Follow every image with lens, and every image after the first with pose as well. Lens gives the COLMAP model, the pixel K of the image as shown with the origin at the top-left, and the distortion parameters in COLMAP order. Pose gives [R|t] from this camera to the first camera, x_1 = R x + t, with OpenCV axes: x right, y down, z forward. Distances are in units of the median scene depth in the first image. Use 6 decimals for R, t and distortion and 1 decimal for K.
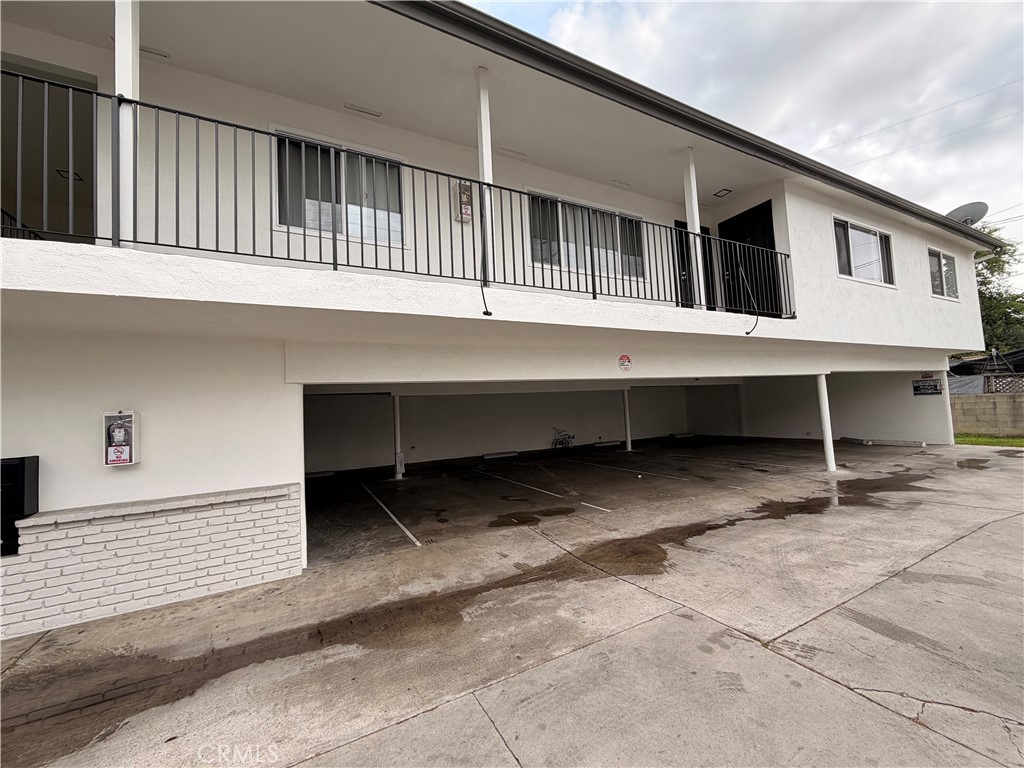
lens RADIAL K [[408.2, 0, 509.3], [0, 408.2, 384.1], [0, 0, 1]] dist [0.000985, -0.000041]
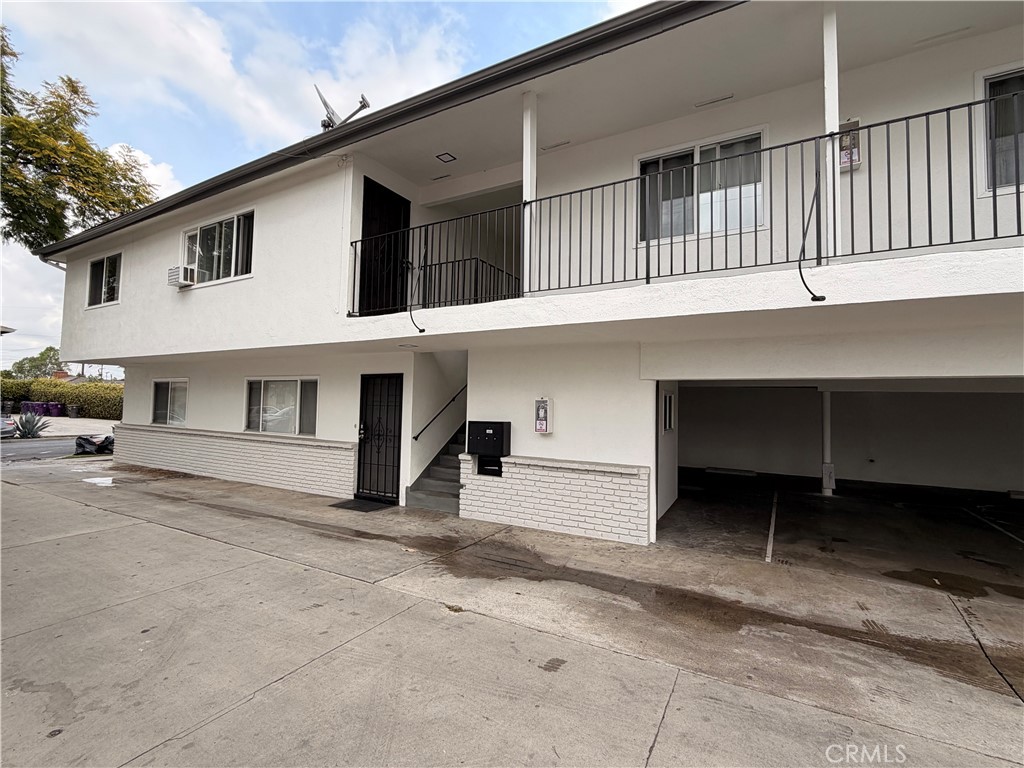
lens RADIAL K [[466.3, 0, 508.6], [0, 466.3, 383.5], [0, 0, 1]] dist [0.003069, -0.000230]
pose [[0.533431, 0.019459, -0.845620, 0.404003], [0.002692, 0.999691, 0.024703, -0.026999], [0.845839, -0.015453, 0.533214, -0.028230]]
